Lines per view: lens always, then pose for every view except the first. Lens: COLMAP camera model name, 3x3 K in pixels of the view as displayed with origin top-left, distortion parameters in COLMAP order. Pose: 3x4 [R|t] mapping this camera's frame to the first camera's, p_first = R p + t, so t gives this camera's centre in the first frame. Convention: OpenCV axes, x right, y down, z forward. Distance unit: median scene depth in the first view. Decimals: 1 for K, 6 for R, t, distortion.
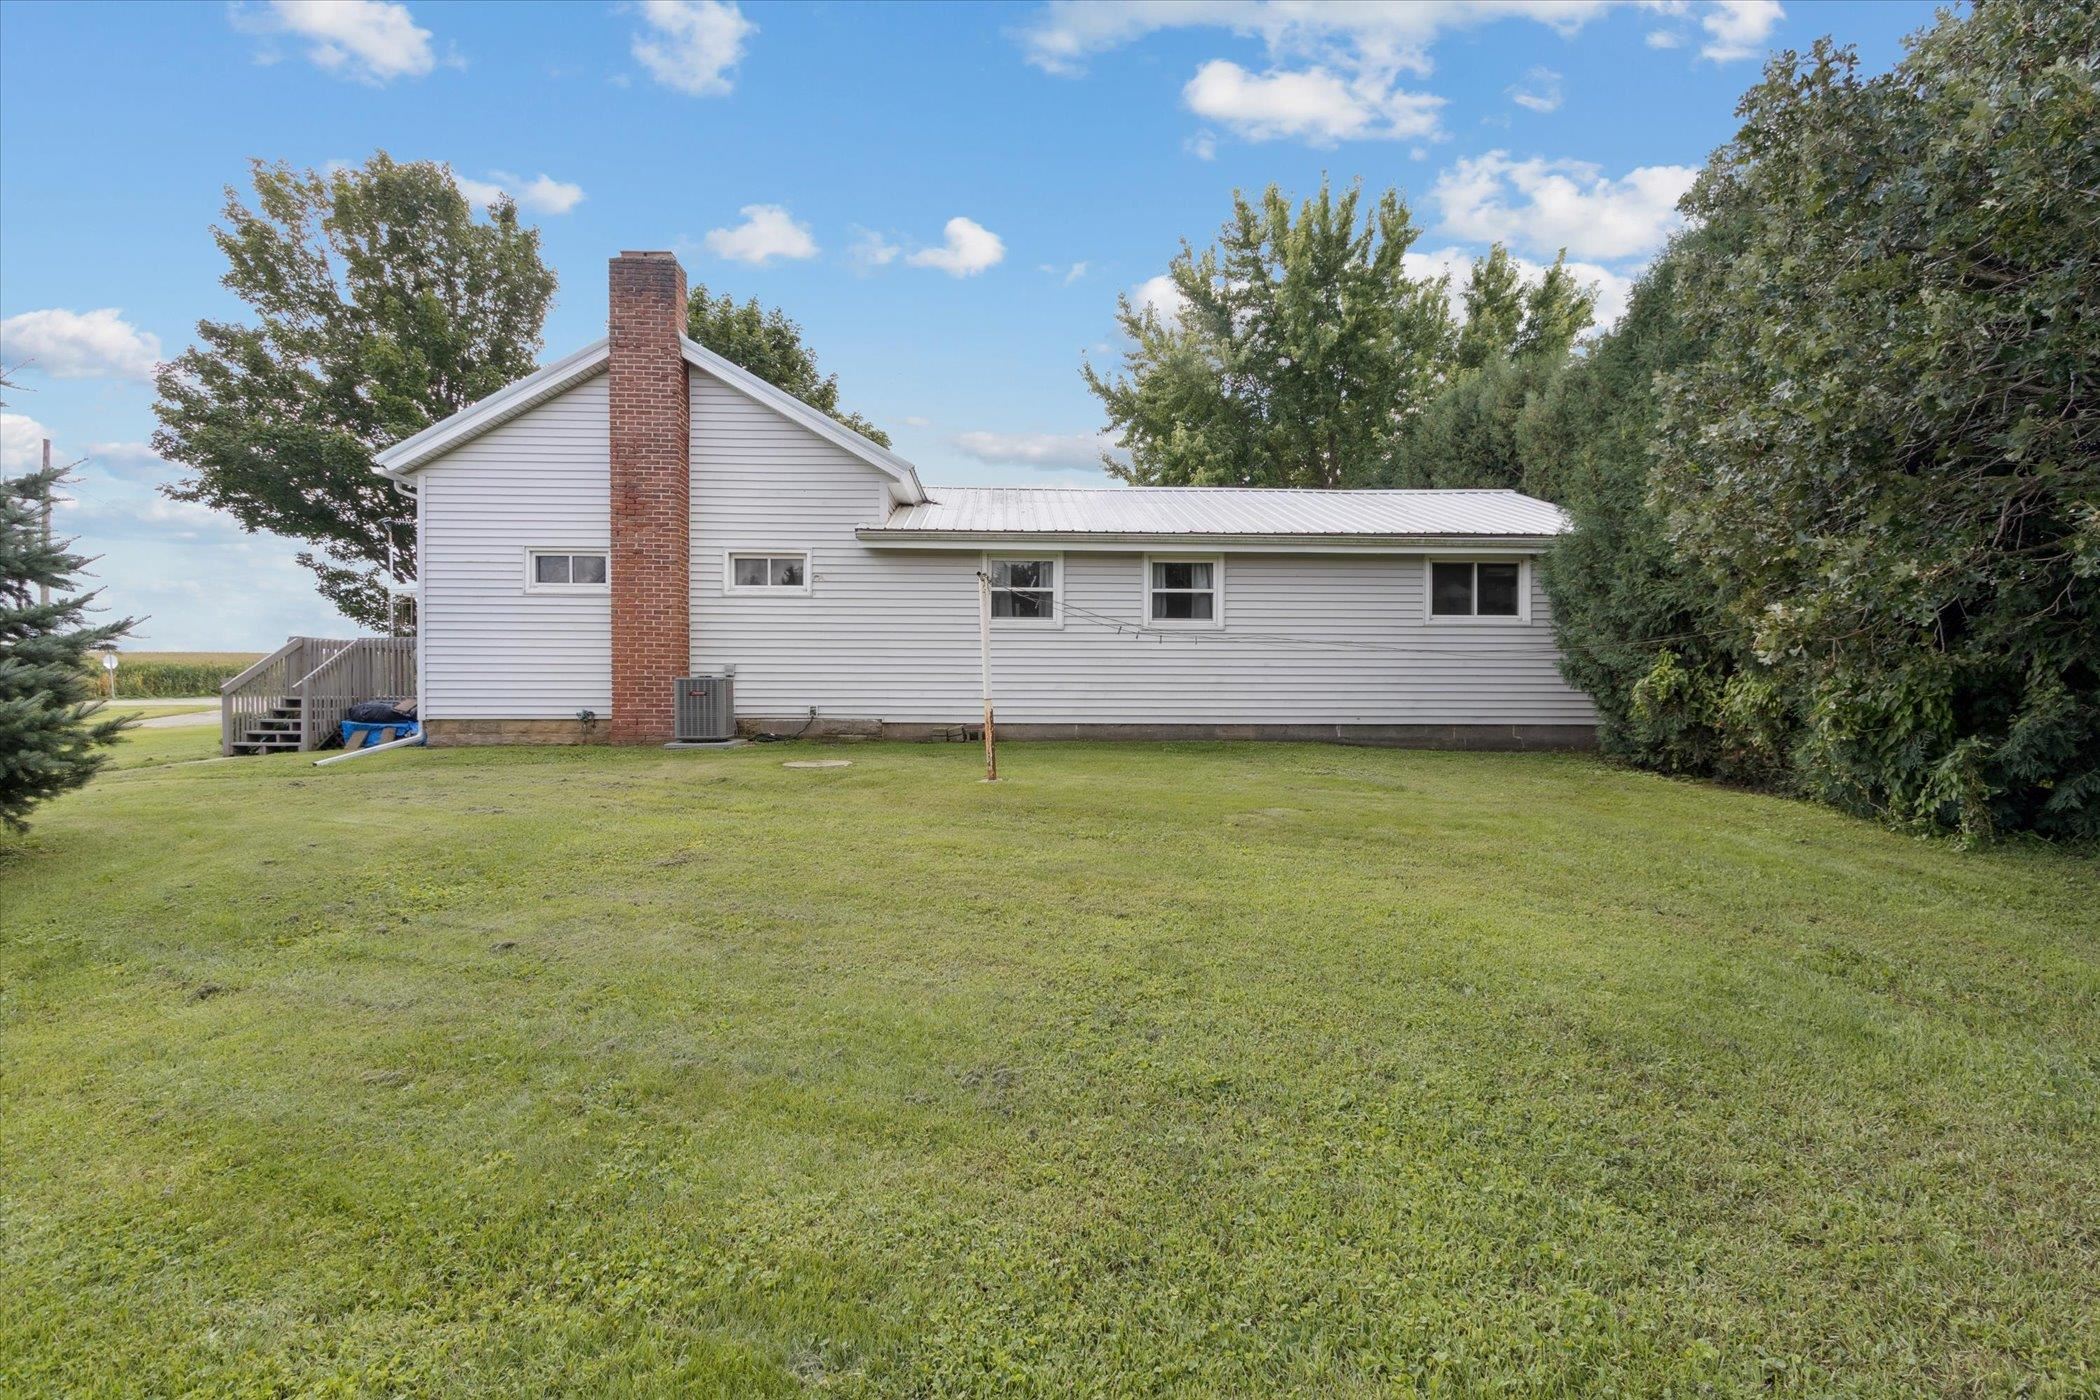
lens RADIAL K [[977.2, 0, 1045.8], [0, 977.2, 692.2], [0, 0, 1]] dist [0.001842, -0.000491]
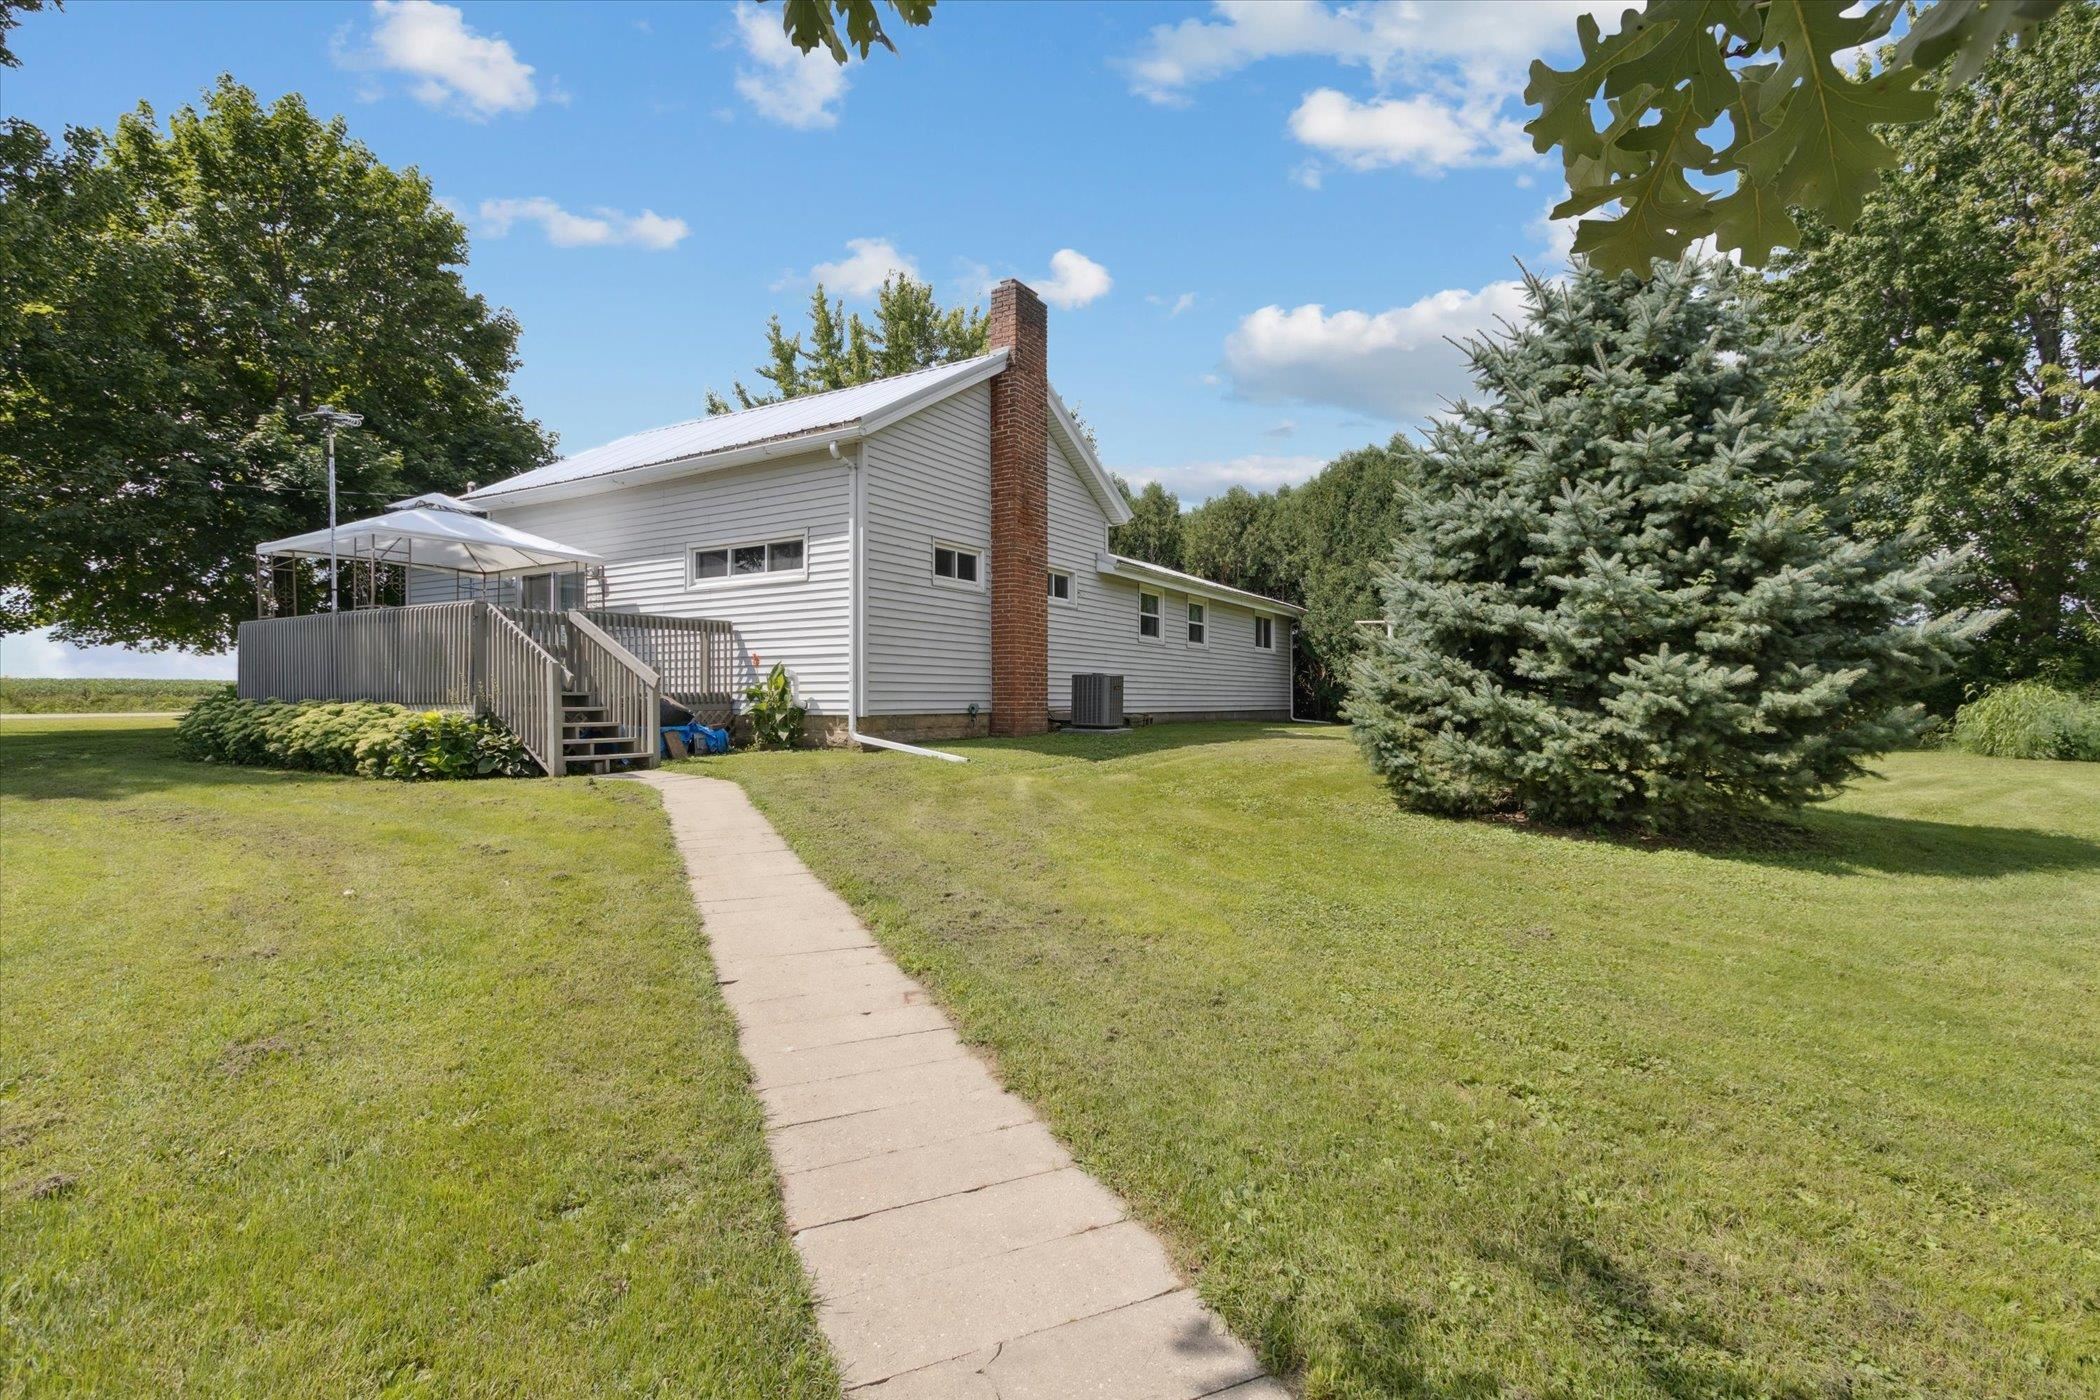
lens RADIAL K [[977.2, 0, 1032.0], [0, 977.2, 700.8], [0, 0, 1]] dist [0.001842, -0.000491]
pose [[0.556039, -0.001700, 0.831154, -1.305868], [0.003704, 0.999993, -0.000432, 0.015397], [-0.831148, 0.003319, 0.556042, 0.377583]]
